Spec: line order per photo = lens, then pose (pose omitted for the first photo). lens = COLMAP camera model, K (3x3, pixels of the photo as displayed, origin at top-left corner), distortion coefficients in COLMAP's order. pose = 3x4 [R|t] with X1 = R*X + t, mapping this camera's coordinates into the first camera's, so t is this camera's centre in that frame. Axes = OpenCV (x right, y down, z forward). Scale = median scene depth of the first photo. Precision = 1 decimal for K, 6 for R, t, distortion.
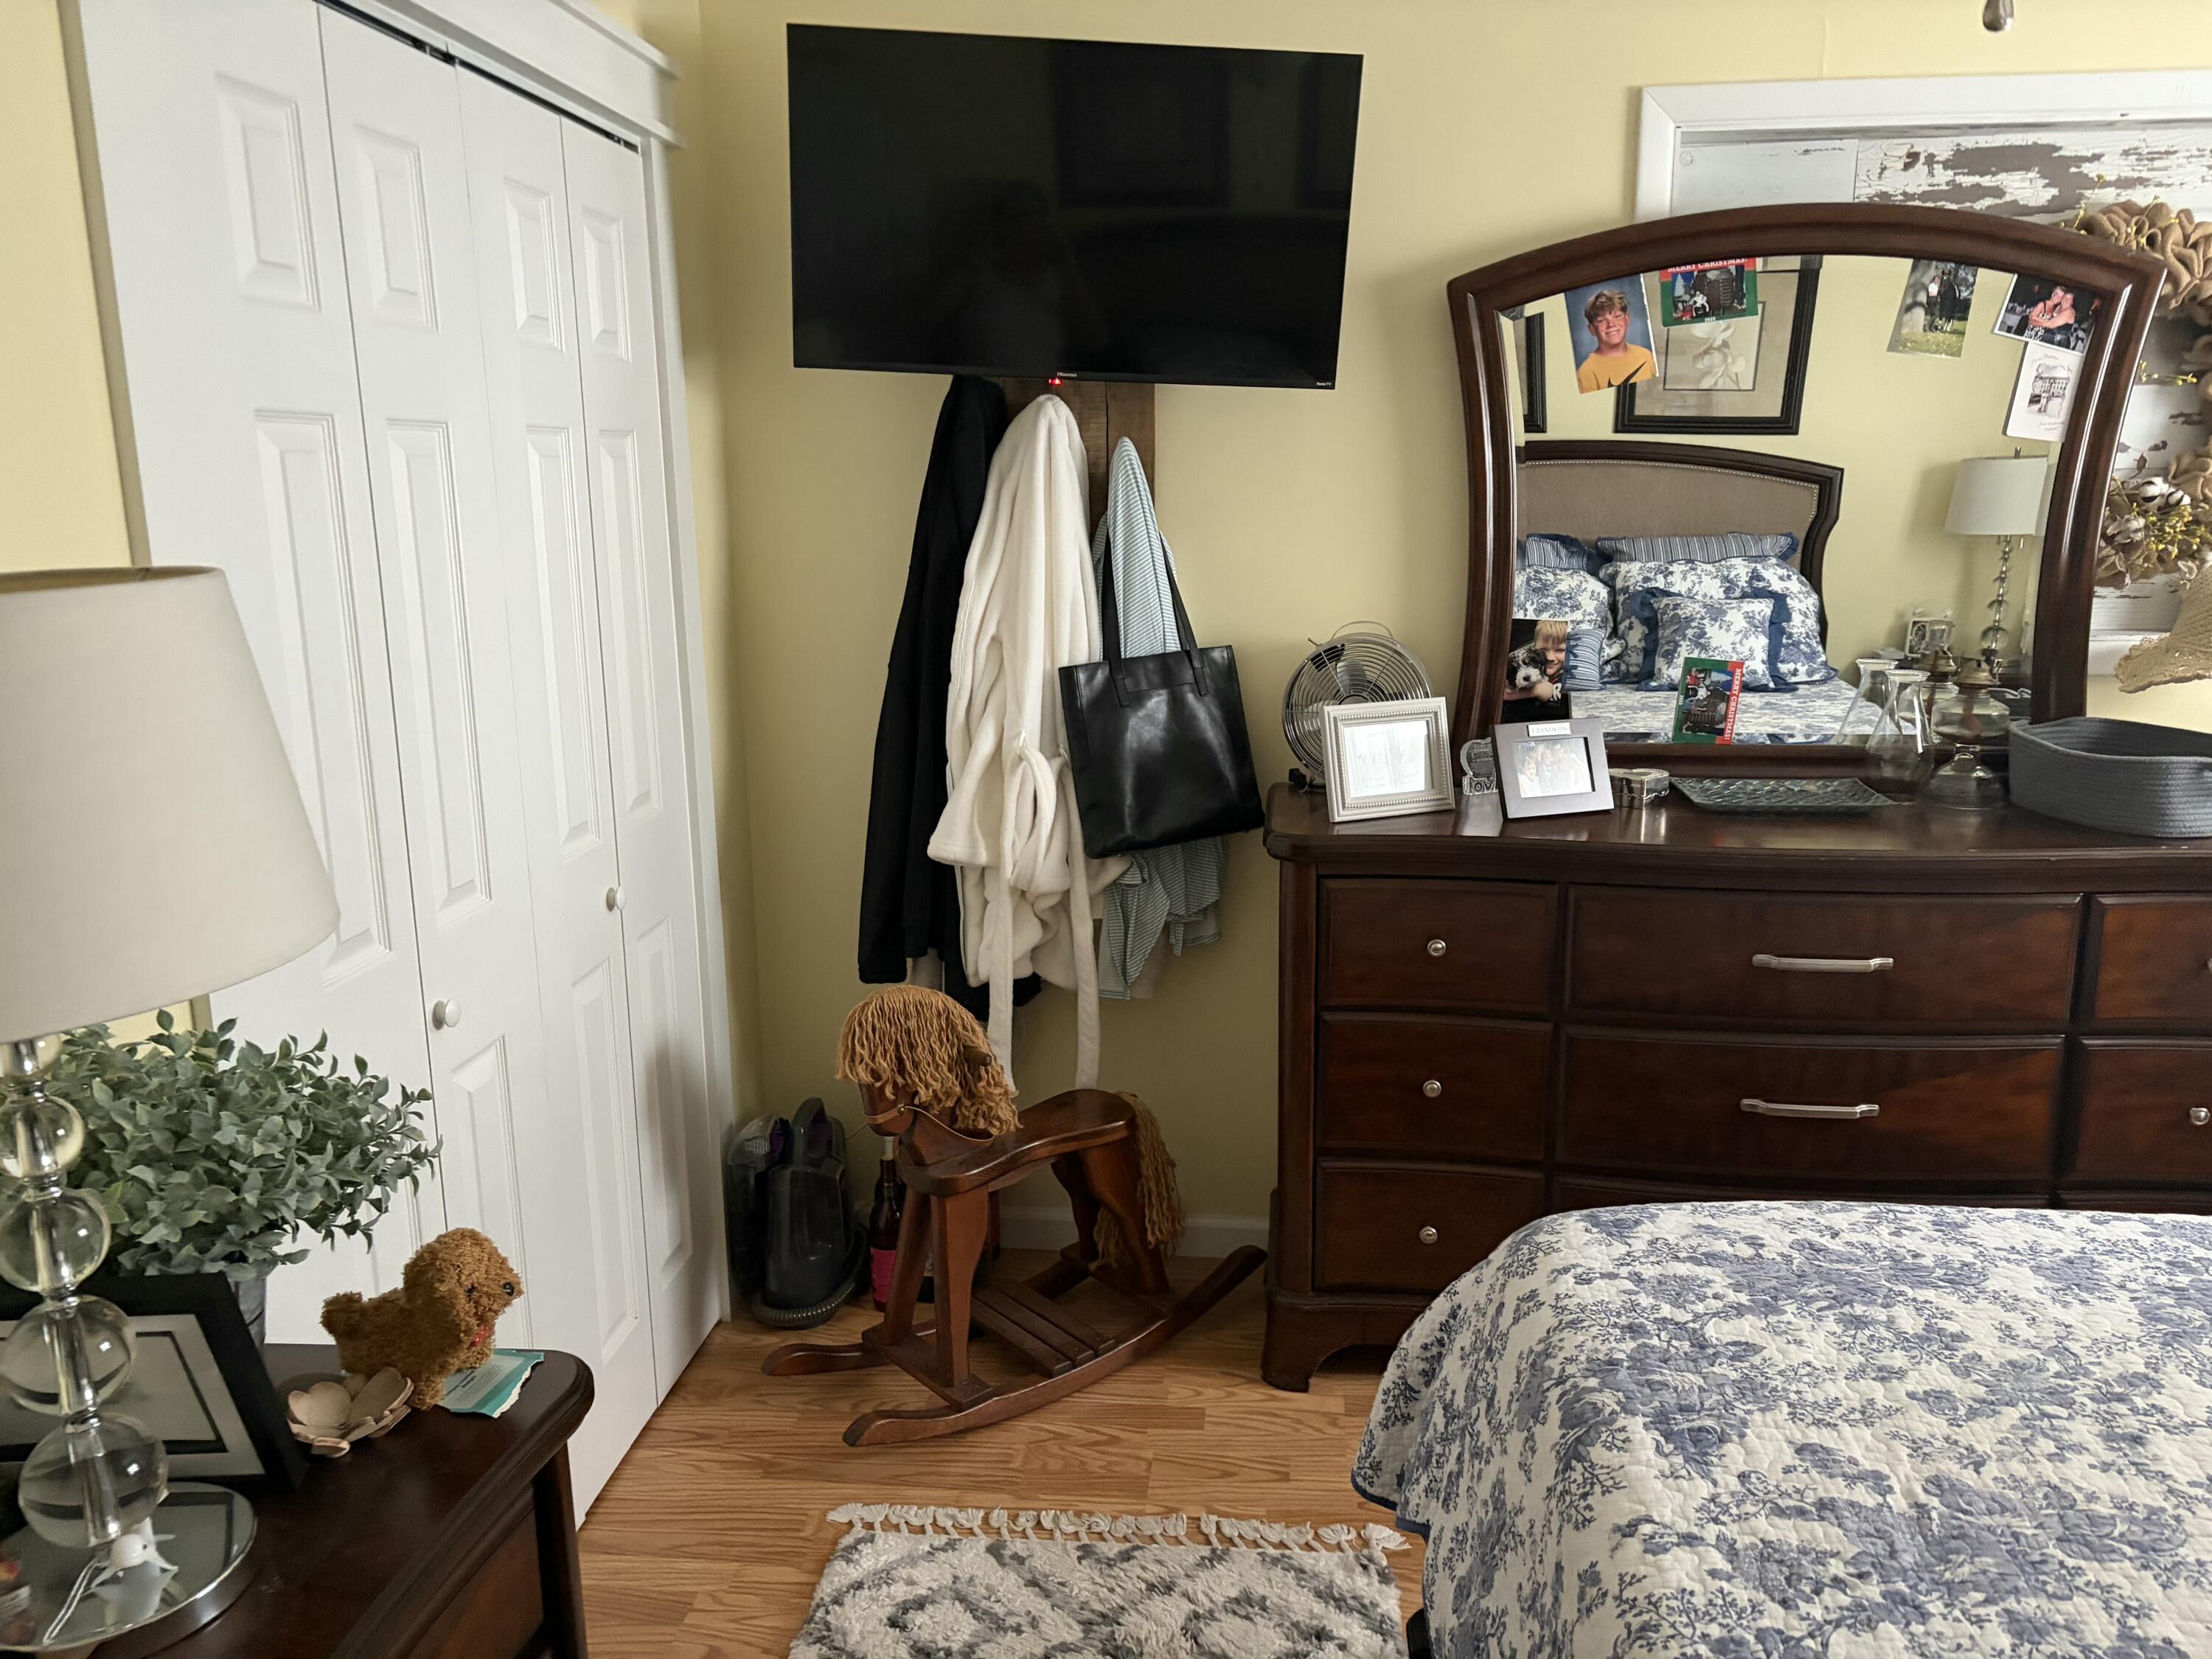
lens RADIAL K [[1653.3, 0, 1106.3], [0, 1653.3, 833.4], [0, 0, 1]] dist [0.004468, -0.009669]
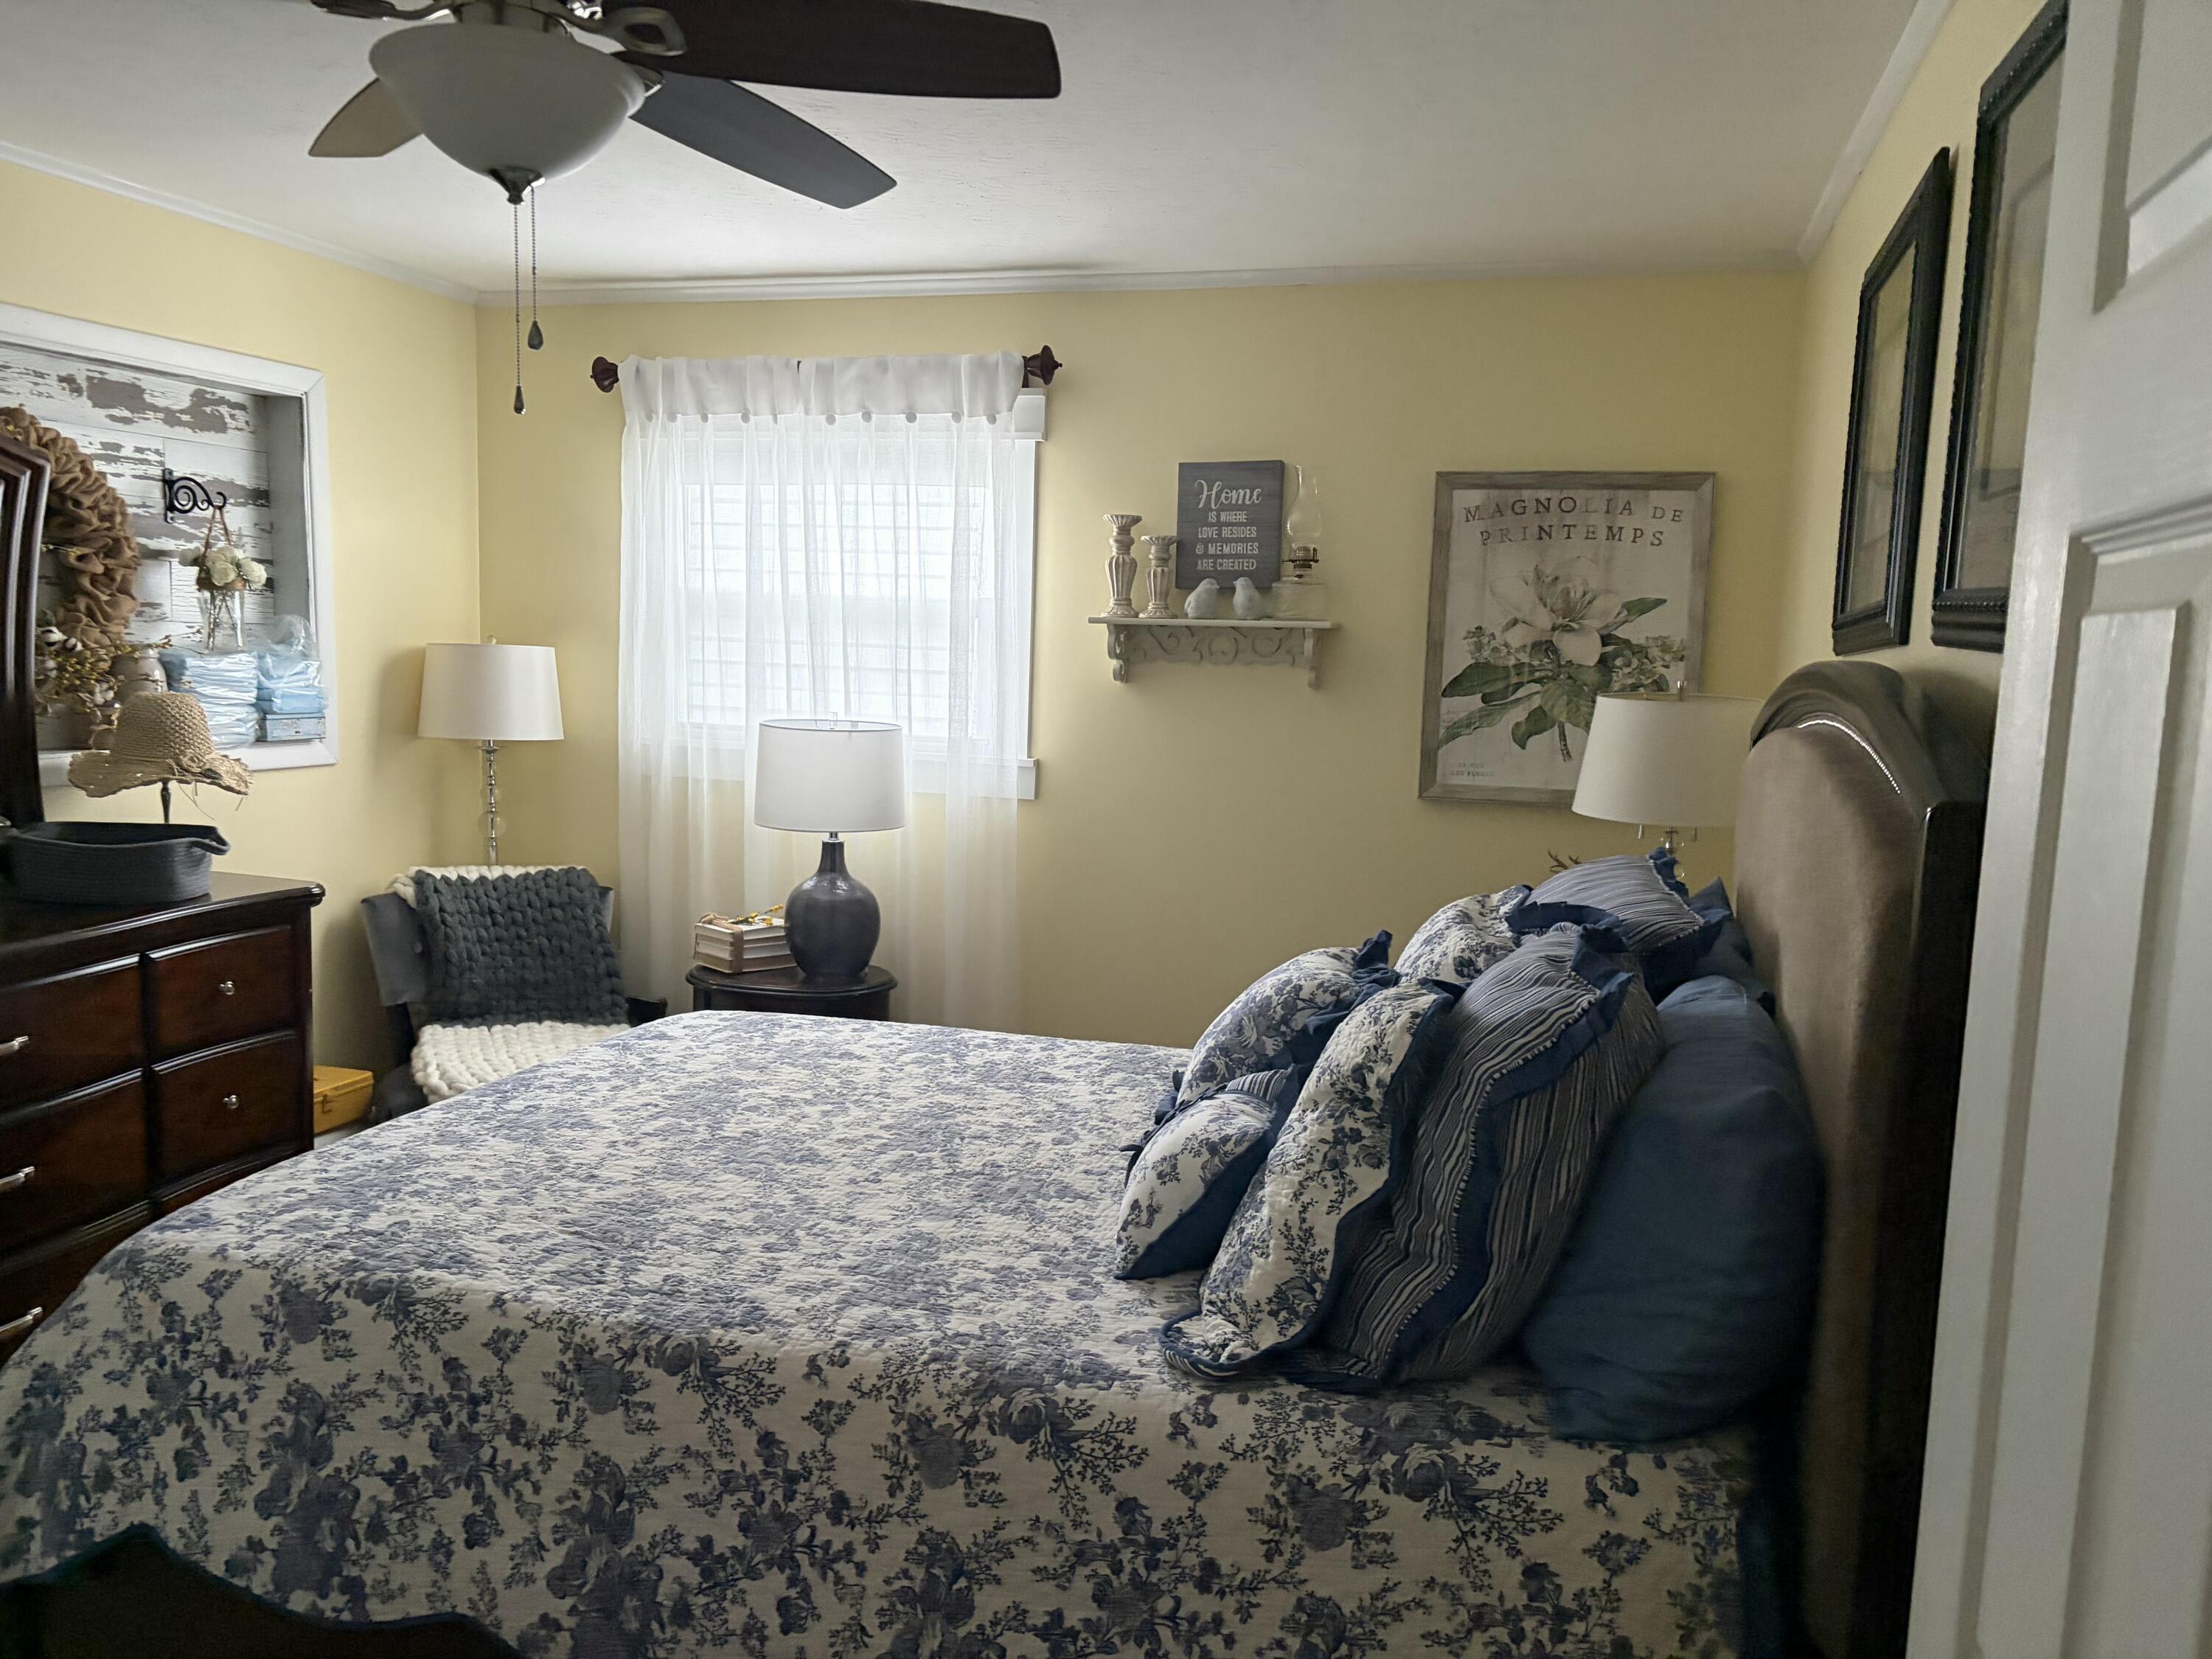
lens RADIAL K [[1653.3, 0, 1107.9], [0, 1653.3, 835.1], [0, 0, 1]] dist [0.004468, -0.009669]
pose [[0.156144, -0.096241, 0.983035, -0.535802], [0.168317, 0.983278, 0.069529, -0.015649], [-0.973287, 0.154605, 0.169732, 0.044800]]
